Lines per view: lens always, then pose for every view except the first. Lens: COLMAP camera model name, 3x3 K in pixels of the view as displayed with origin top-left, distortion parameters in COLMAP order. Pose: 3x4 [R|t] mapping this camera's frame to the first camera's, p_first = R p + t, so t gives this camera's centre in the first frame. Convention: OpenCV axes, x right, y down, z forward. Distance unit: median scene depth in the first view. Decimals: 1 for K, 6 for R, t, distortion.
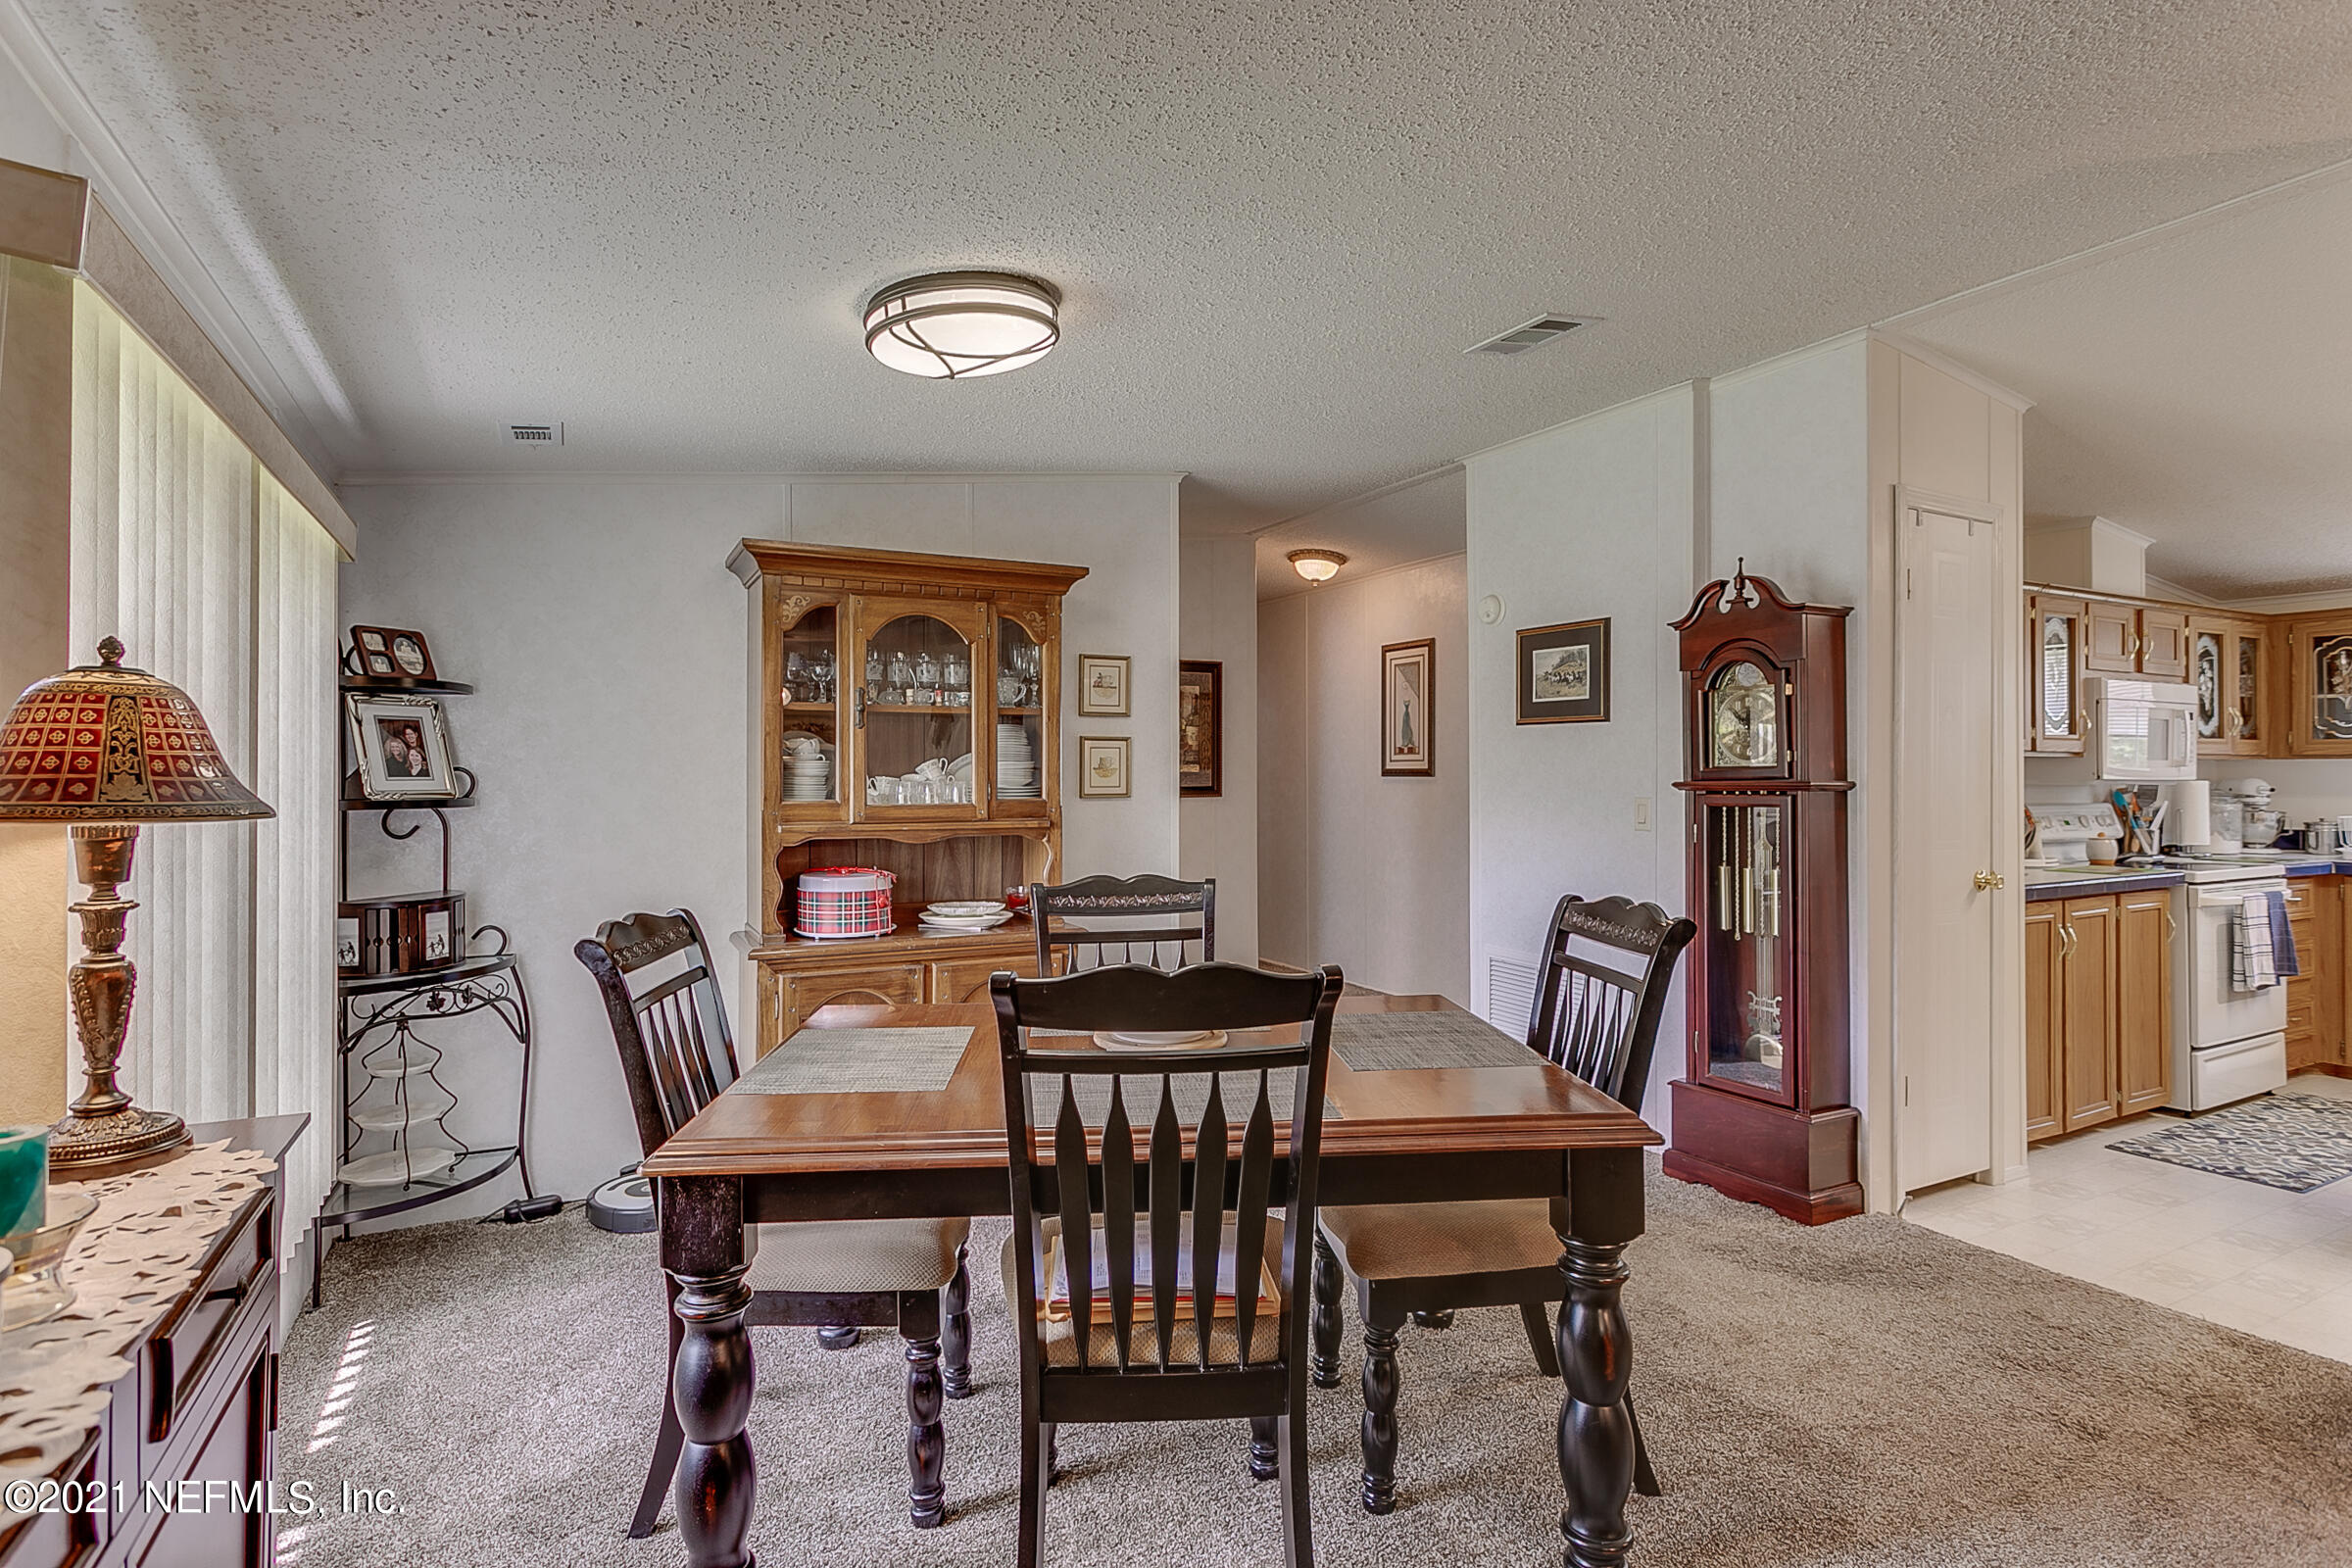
lens RADIAL K [[1179.6, 0, 1174.1], [0, 1179.6, 774.9], [0, 0, 1]] dist [-0.002376, -0.000061]
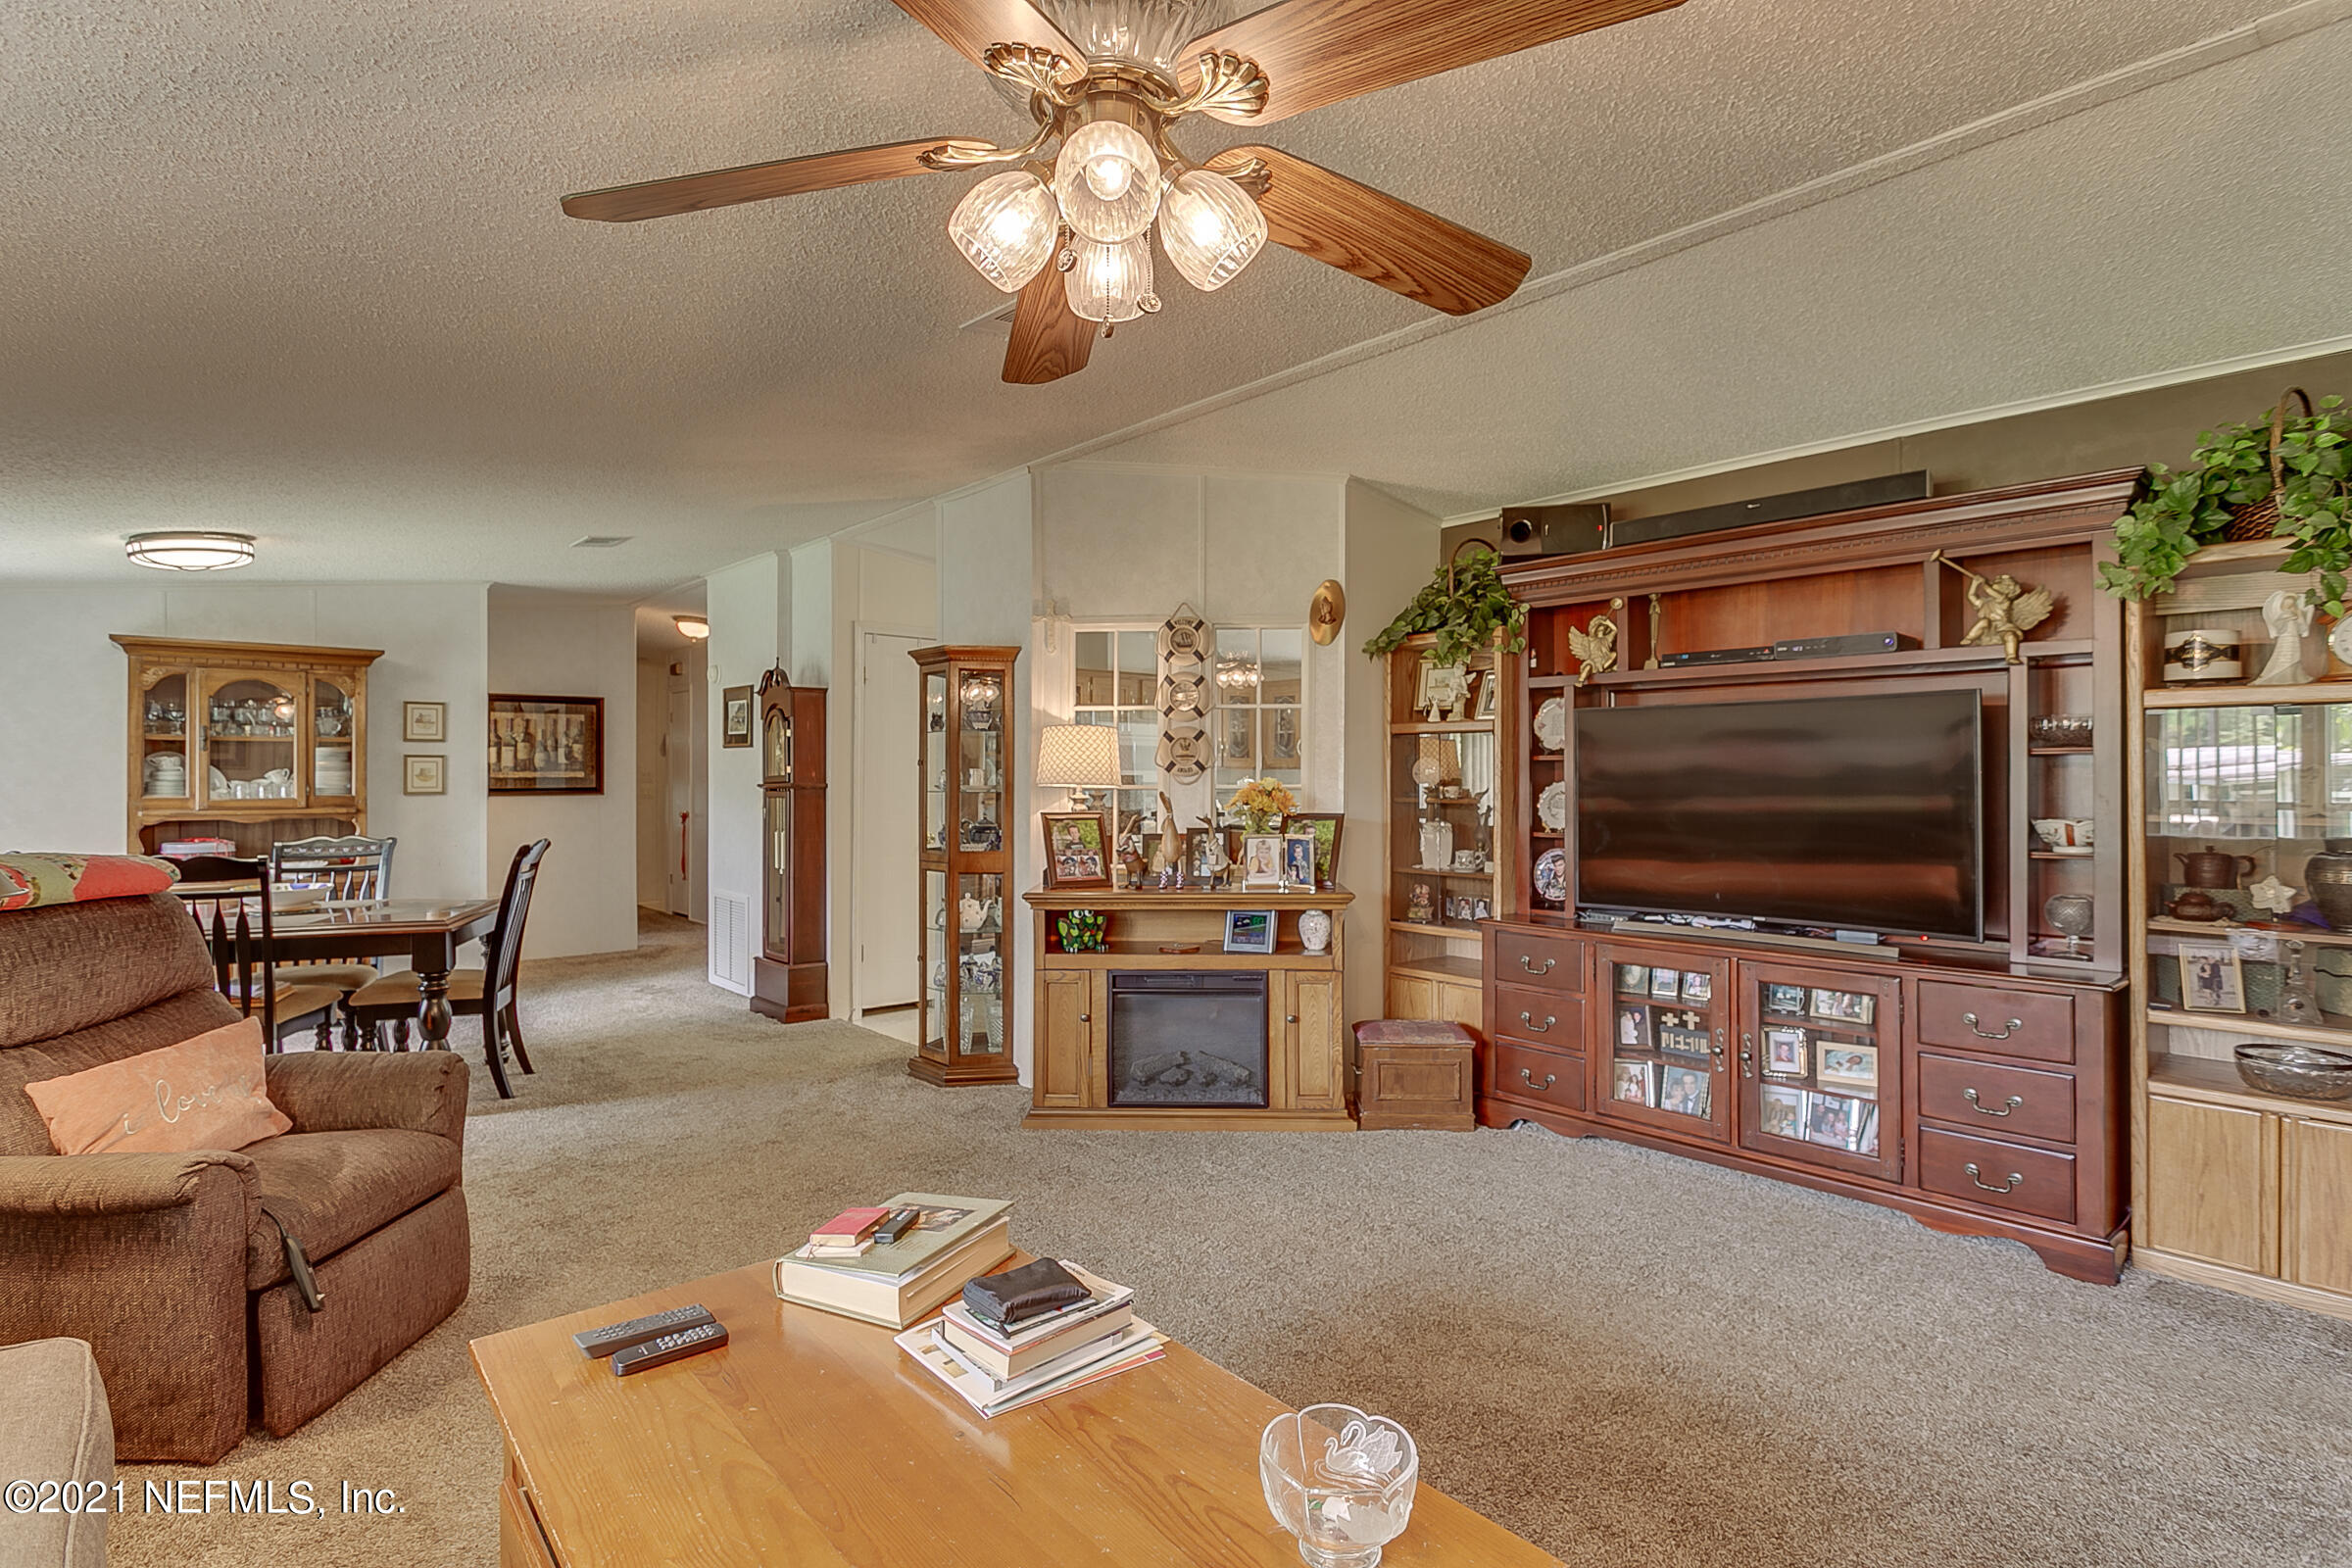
lens RADIAL K [[1179.6, 0, 1174.1], [0, 1179.6, 774.9], [0, 0, 1]] dist [-0.002376, -0.000061]
pose [[0.974484, 0.001570, 0.224450, 0.644160], [-0.001179, 0.999998, -0.001878, -0.005294], [-0.224452, 0.001565, 0.974484, -0.835763]]
